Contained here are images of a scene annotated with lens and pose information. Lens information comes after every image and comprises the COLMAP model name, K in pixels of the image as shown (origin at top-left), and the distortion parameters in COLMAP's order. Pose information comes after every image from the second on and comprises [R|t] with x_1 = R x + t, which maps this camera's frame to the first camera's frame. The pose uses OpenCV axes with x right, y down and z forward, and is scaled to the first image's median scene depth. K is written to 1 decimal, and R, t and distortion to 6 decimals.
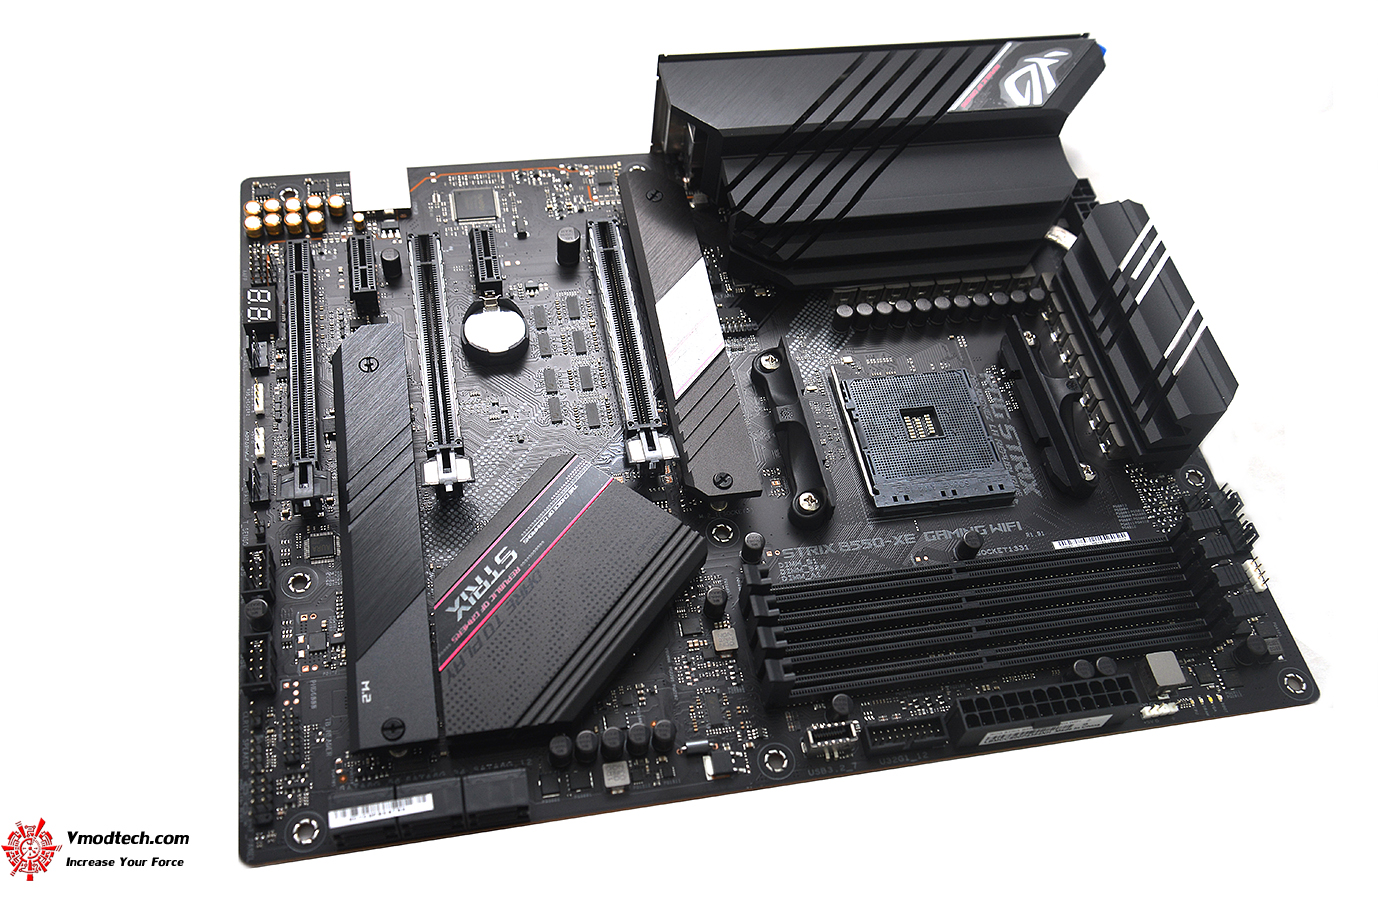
lens RADIAL K [[1253.1, 0, 673.2], [0, 1253.1, 461.8], [0, 0, 1]] dist [0.007456, 0.000000]
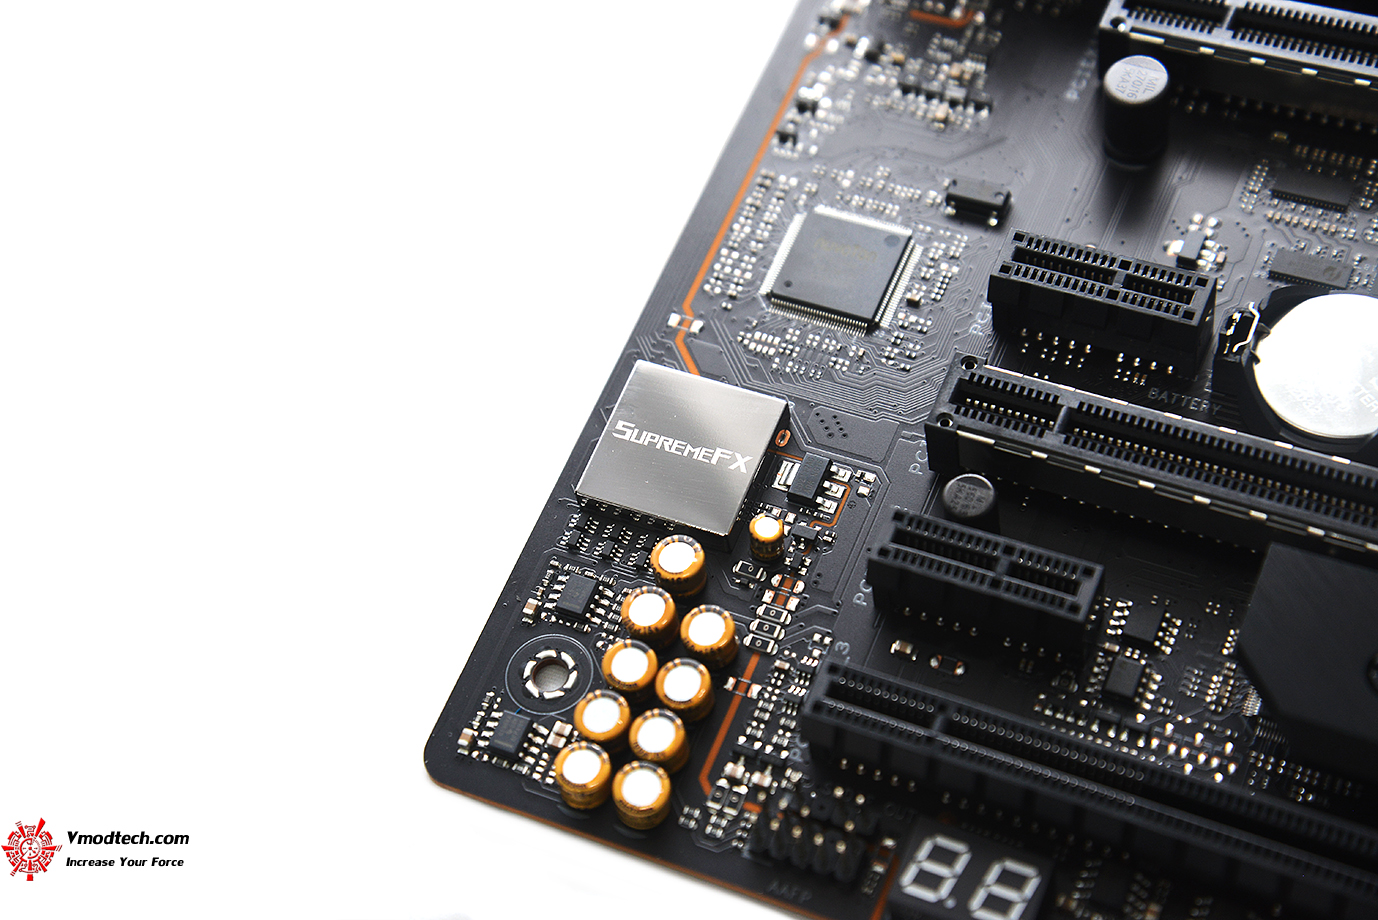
lens RADIAL K [[2595.4, 0, 666.6], [0, 2595.4, 449.3], [0, 0, 1]] dist [0.317211, 0.000000]
pose [[0.535349, -0.790992, 0.296198, -0.486377], [0.789406, 0.593294, 0.157607, -0.361635], [-0.300399, 0.149445, 0.942033, 0.364461]]
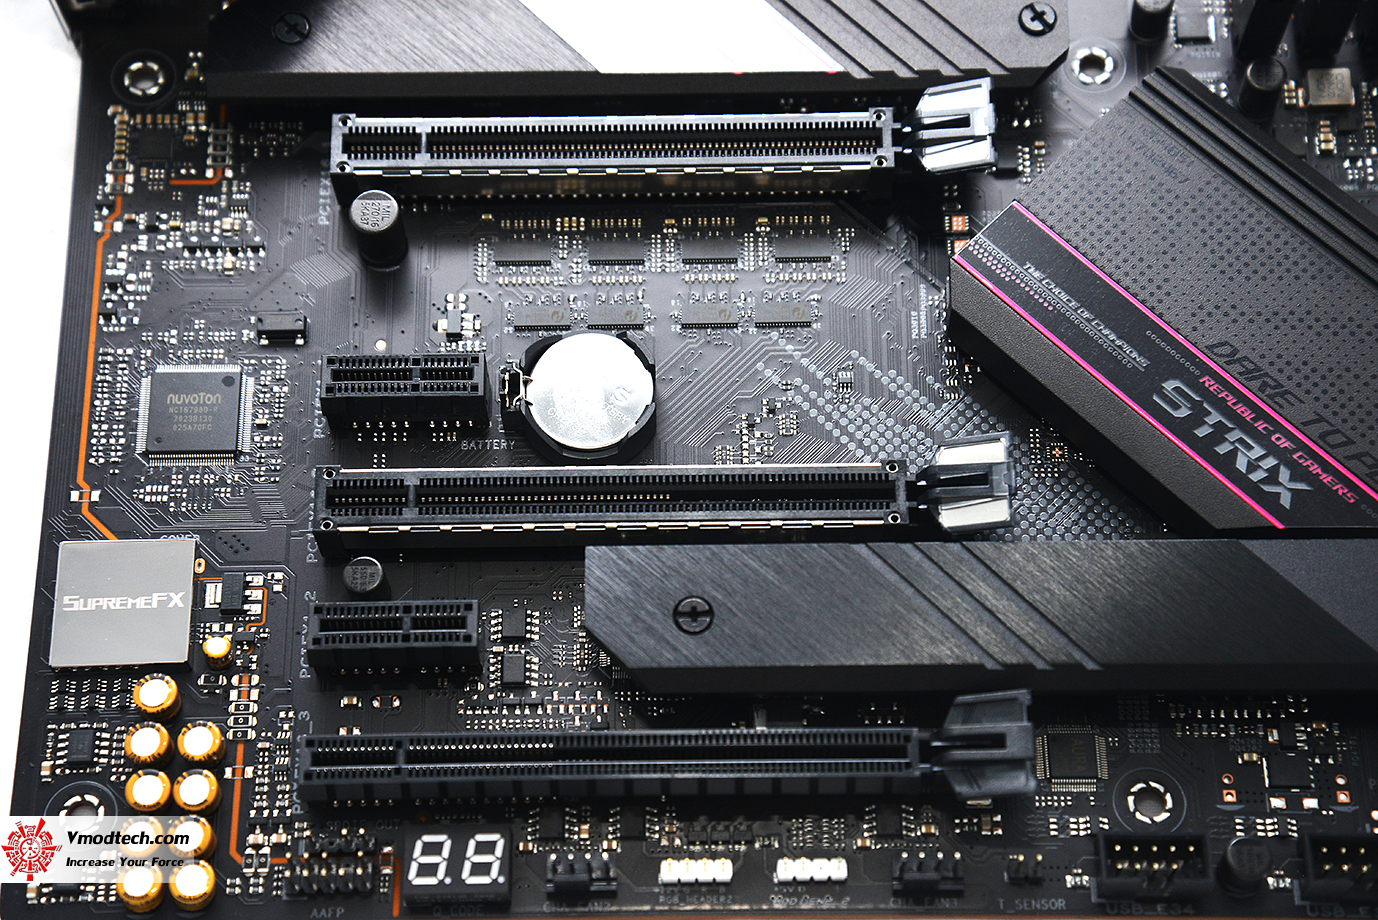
lens RADIAL K [[2595.4, 0, 676.9], [0, 2595.4, 474.4], [0, 0, 1]] dist [0.317211, 0.000000]
pose [[0.173892, -0.936204, 0.305425, -0.472137], [0.838945, 0.303252, 0.451895, -0.519054], [-0.515687, 0.177654, 0.838156, 0.162044]]
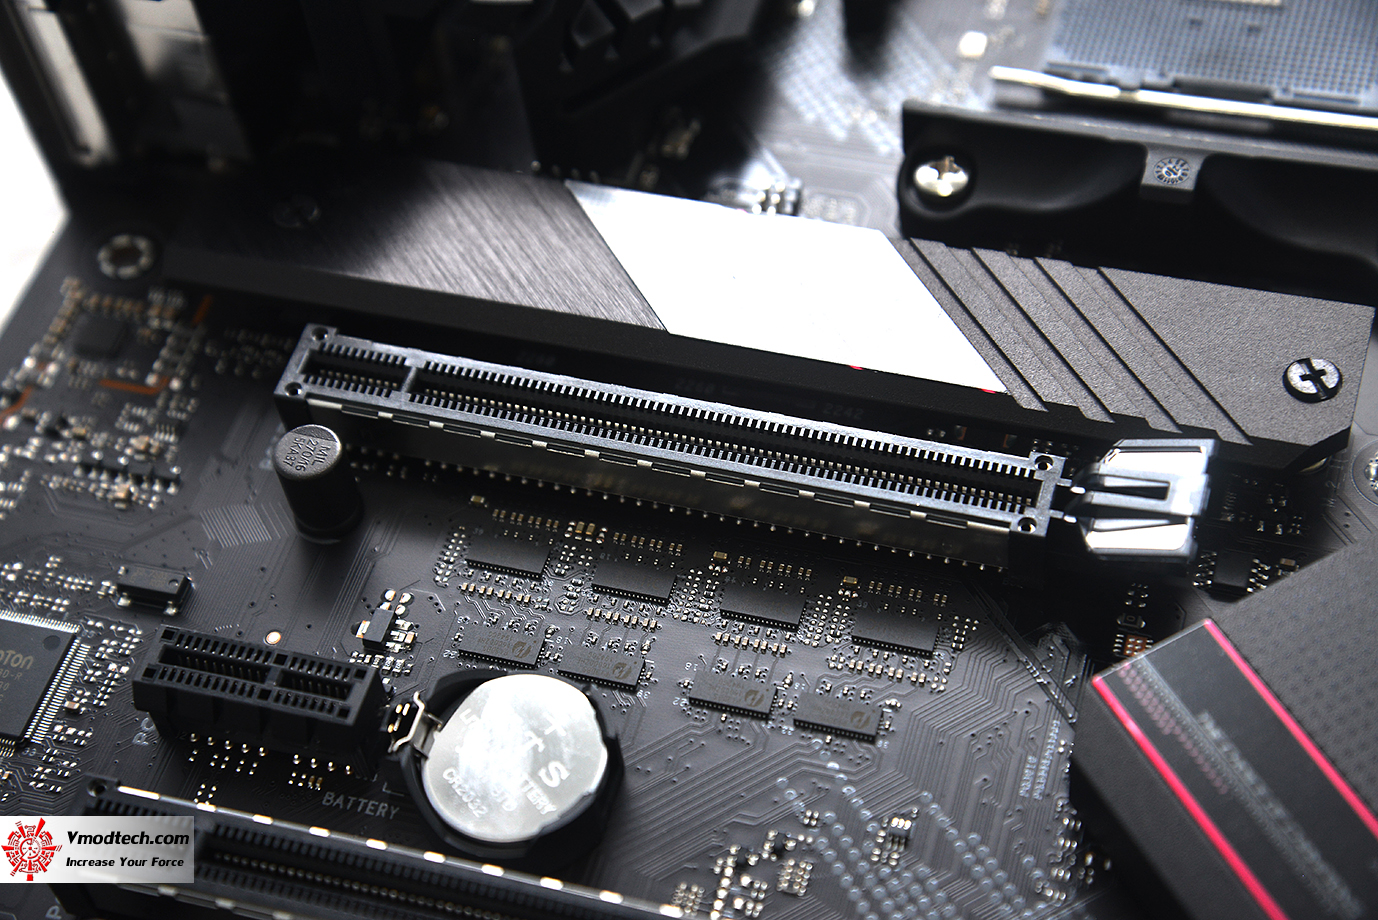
lens RADIAL K [[2595.4, 0, 677.6], [0, 2595.4, 465.9], [0, 0, 1]] dist [0.317211, 0.000000]
pose [[0.446217, -0.790564, 0.419403, -0.348039], [0.814642, 0.552825, 0.175335, -0.231904], [-0.370470, 0.263426, 0.890707, 0.373678]]
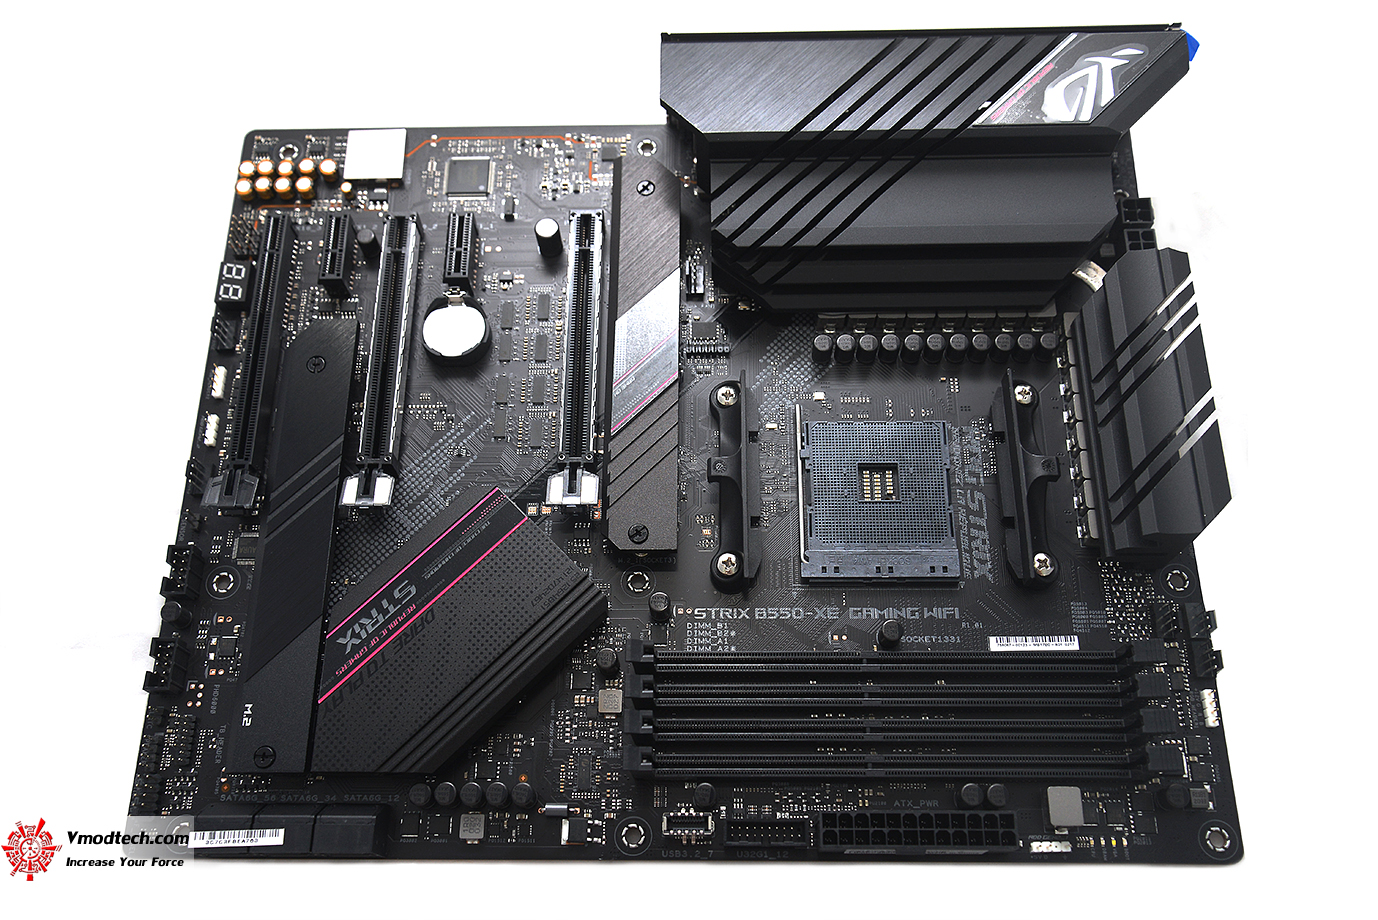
lens RADIAL K [[1245.7, 0, 678.4], [0, 1245.7, 458.9], [0, 0, 1]] dist [-0.003164, 0.031991]
pose [[0.975031, 0.128368, -0.181210, 0.219016], [-0.092406, 0.976528, 0.194560, -0.214119], [0.201932, -0.172958, 0.964007, 0.082867]]
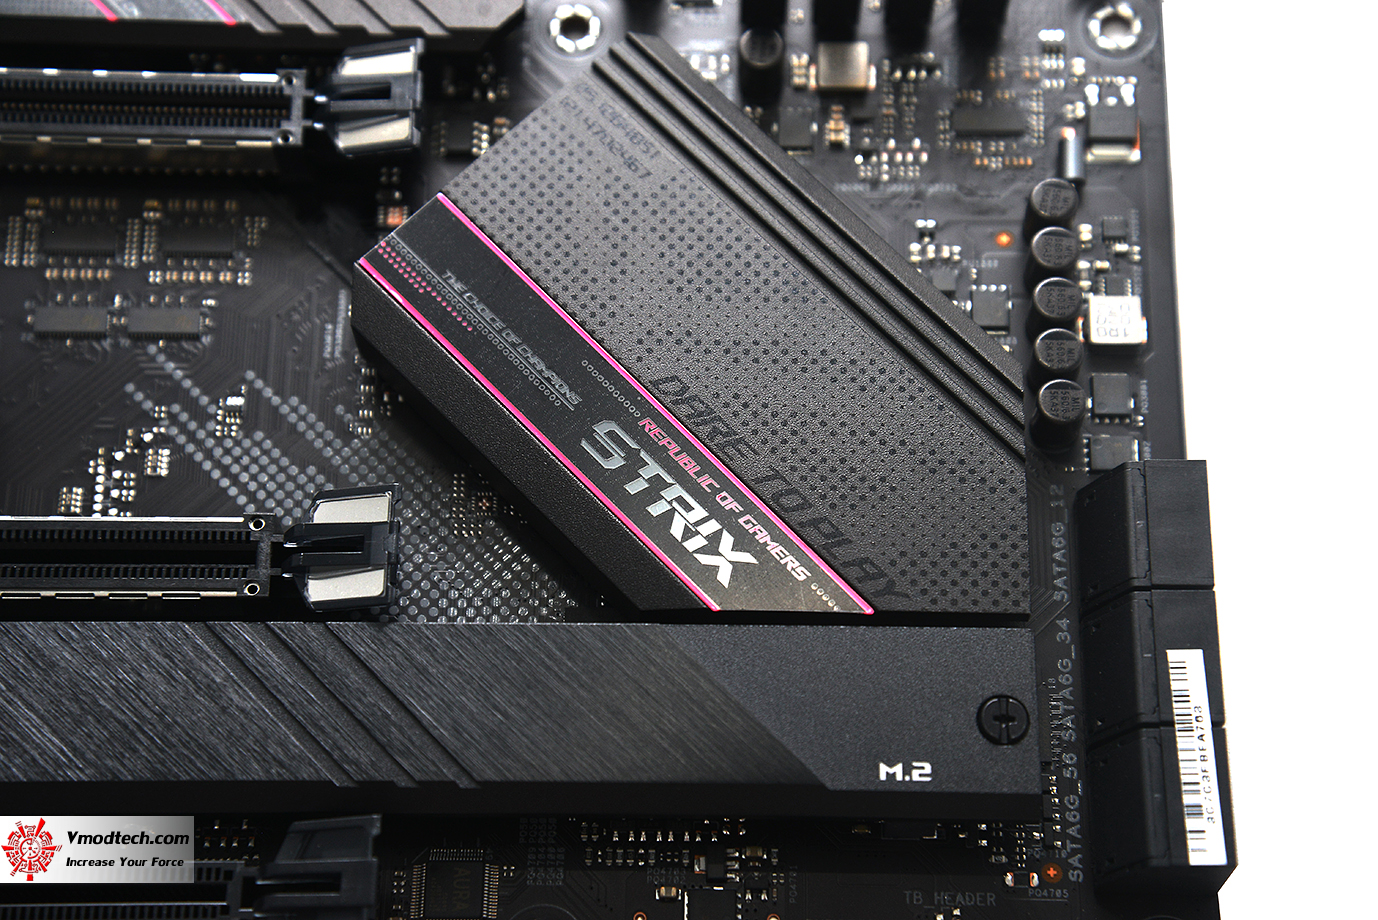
lens RADIAL K [[2595.4, 0, 679.6], [0, 2595.4, 462.0], [0, 0, 1]] dist [0.317211, 0.000000]
pose [[0.193591, -0.941226, 0.276796, -0.334542], [0.836044, 0.305902, 0.455471, -0.271188], [-0.513374, 0.143238, 0.846127, 0.202448]]
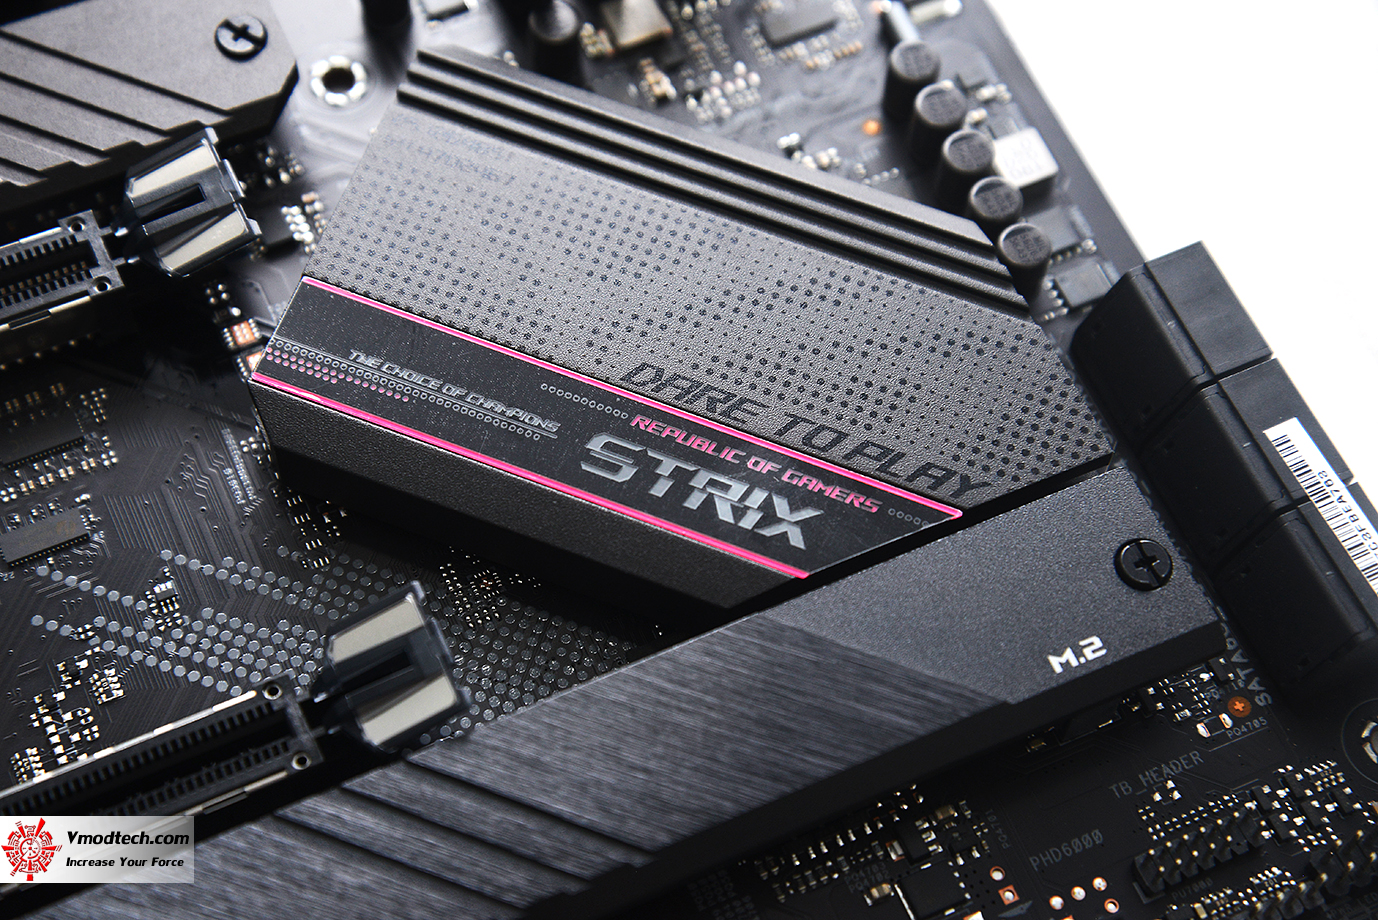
lens RADIAL K [[2595.4, 0, 674.2], [0, 2595.4, 458.7], [0, 0, 1]] dist [0.317211, 0.000000]
pose [[-0.238563, -0.906088, 0.349417, -0.364491], [0.777485, 0.037392, 0.627788, -0.357844], [-0.581897, 0.421434, 0.695550, 0.381645]]
